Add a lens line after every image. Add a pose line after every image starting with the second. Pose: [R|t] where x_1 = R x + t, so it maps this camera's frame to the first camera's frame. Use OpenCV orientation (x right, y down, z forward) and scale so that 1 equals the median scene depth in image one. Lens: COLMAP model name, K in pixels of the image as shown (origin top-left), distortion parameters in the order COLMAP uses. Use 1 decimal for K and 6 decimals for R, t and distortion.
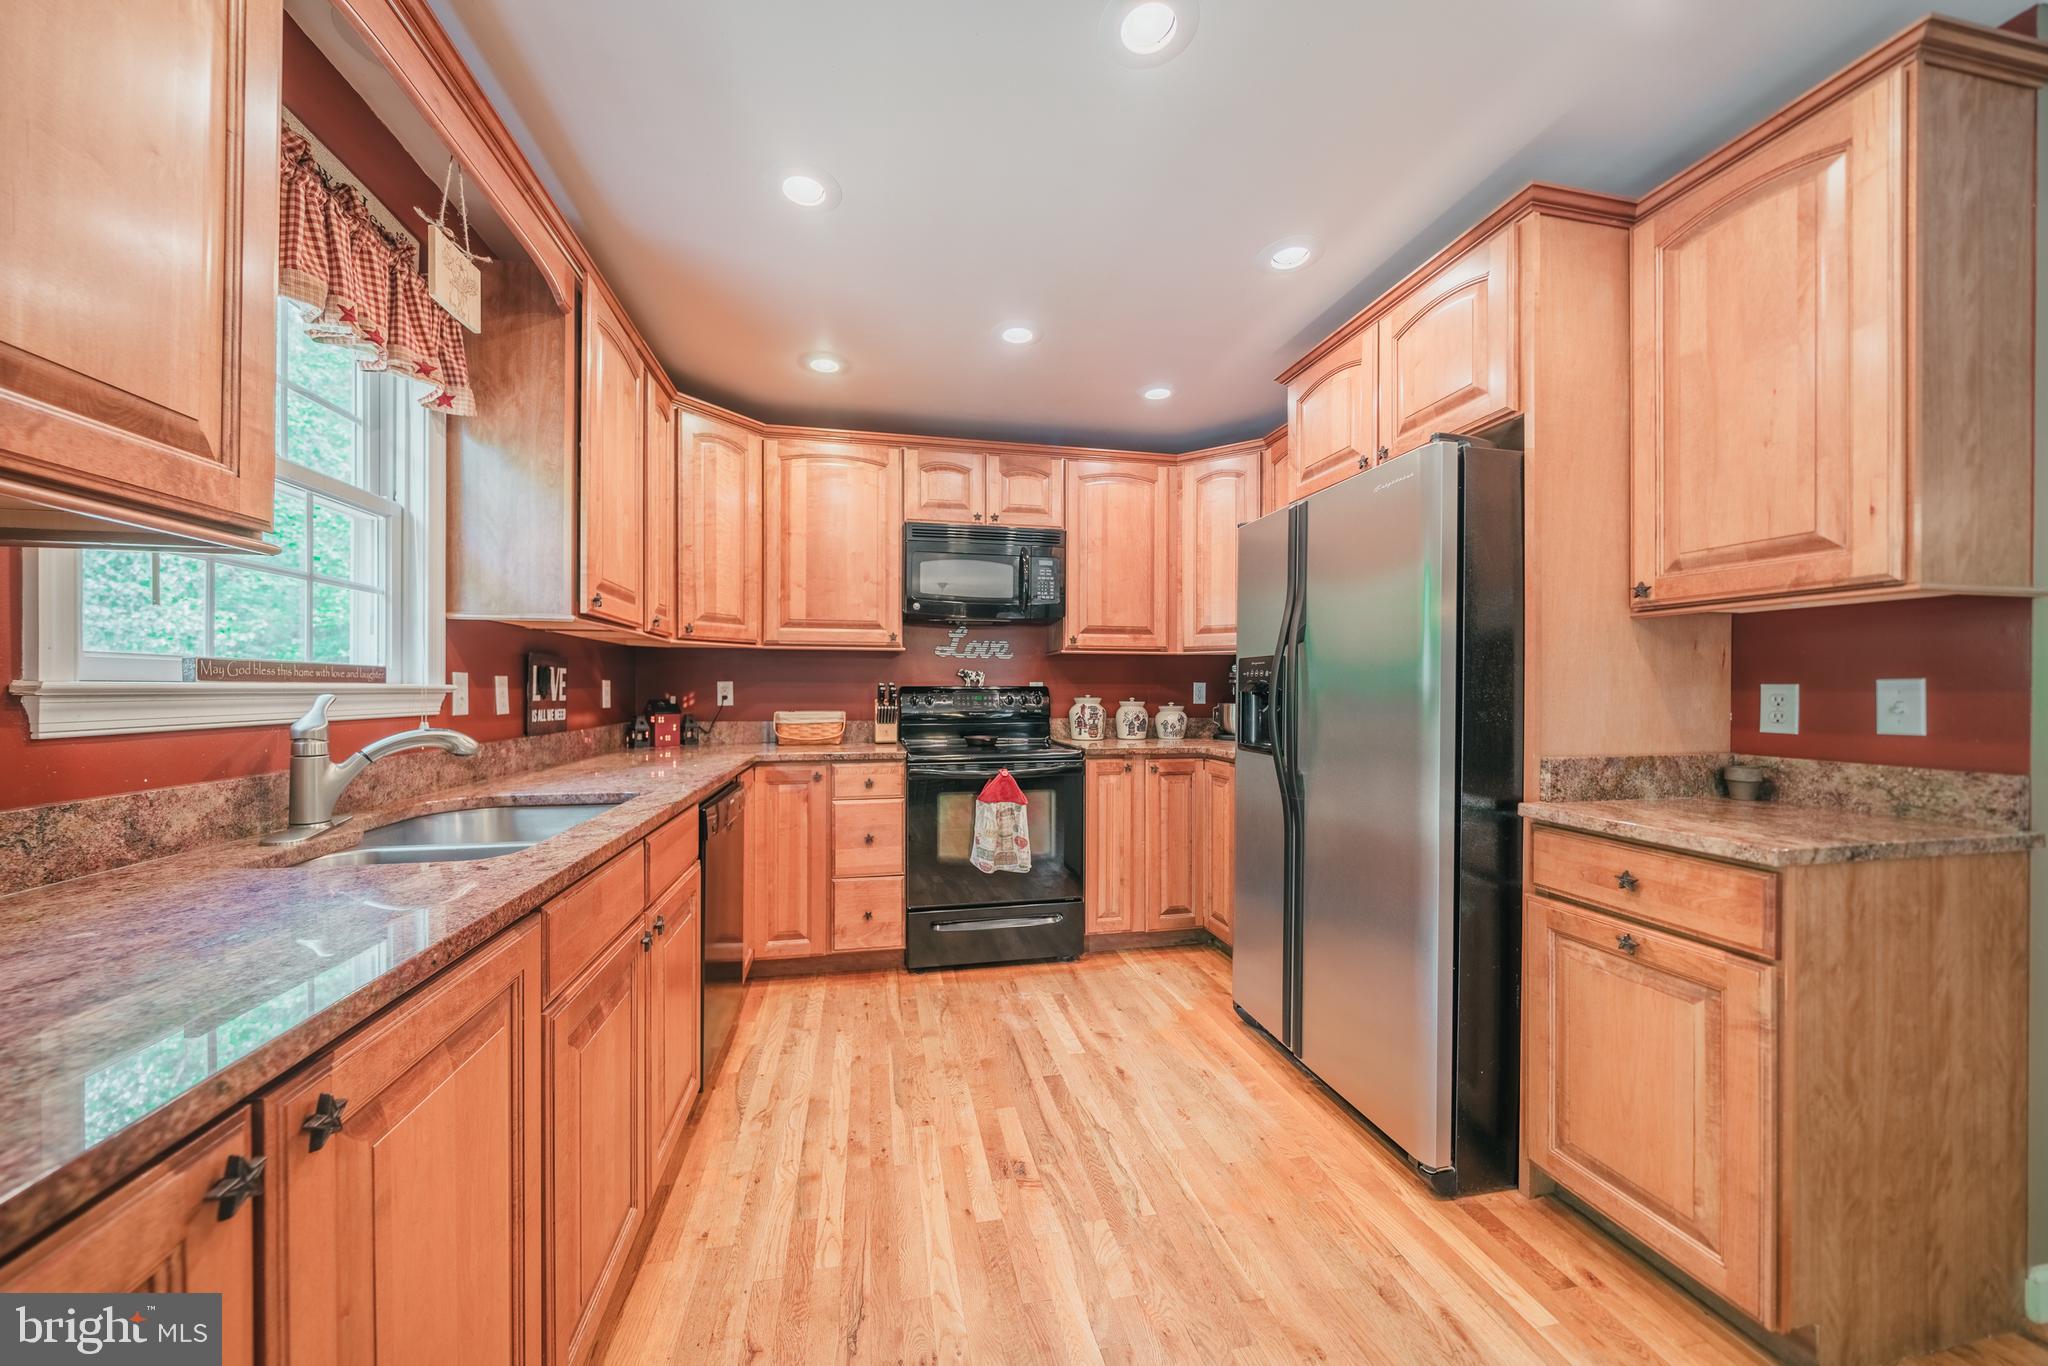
lens RADIAL K [[699.8, 0, 1012.0], [0, 699.8, 692.9], [0, 0, 1]] dist [-0.005883, 0.000331]
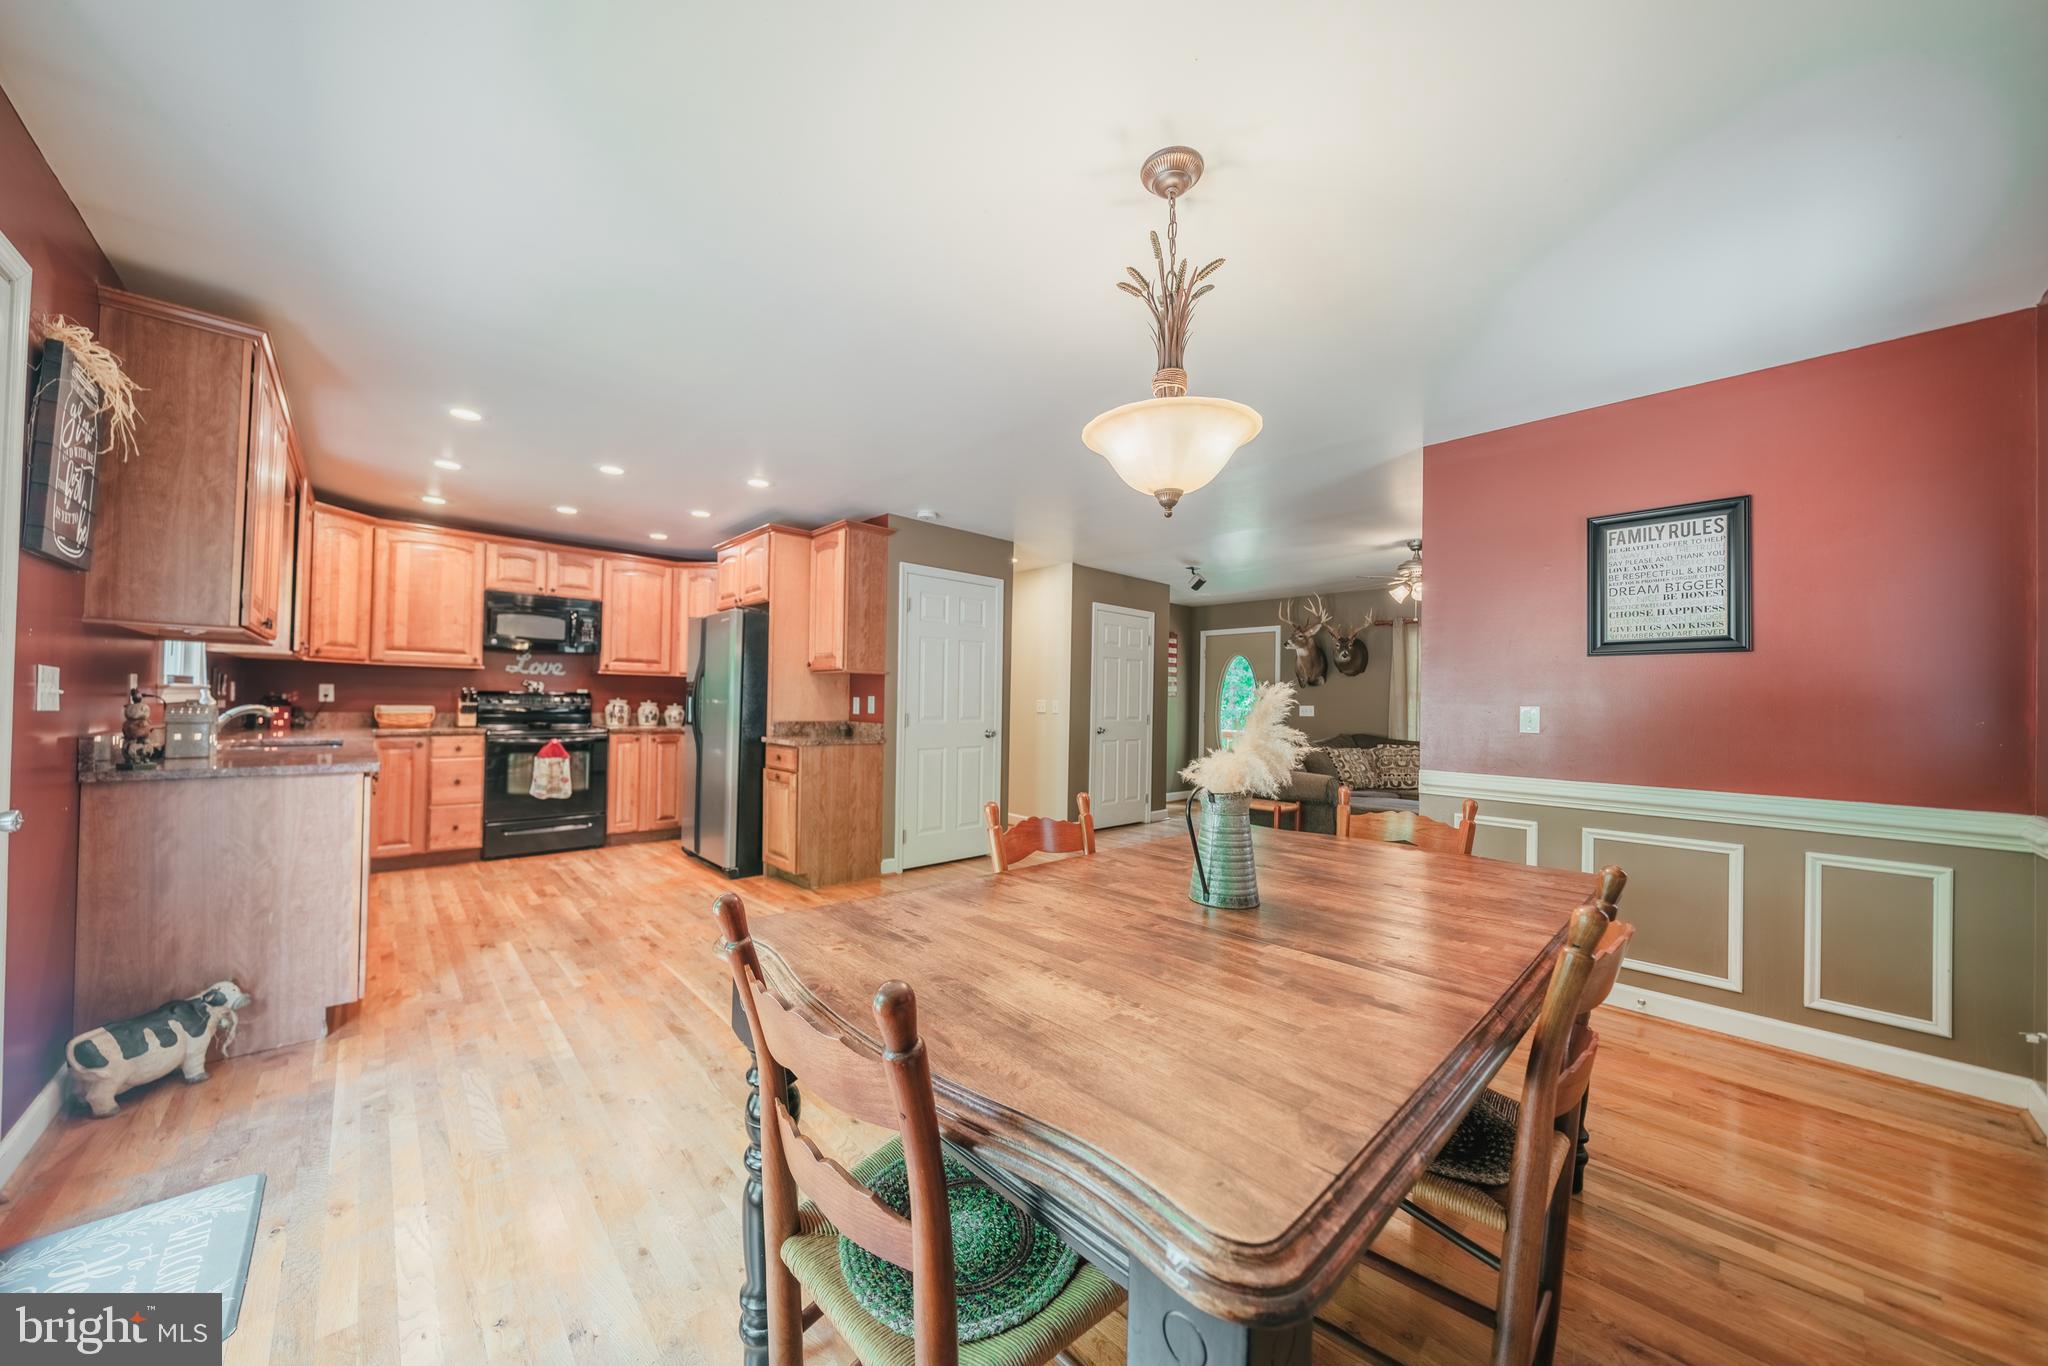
lens RADIAL K [[699.8, 0, 1012.0], [0, 699.8, 692.9], [0, 0, 1]] dist [-0.005883, 0.000331]
pose [[0.855368, 0.021591, 0.517571, 0.059212], [-0.014383, 0.999736, -0.017934, 0.006892], [-0.517821, 0.007896, 0.855452, -1.056172]]
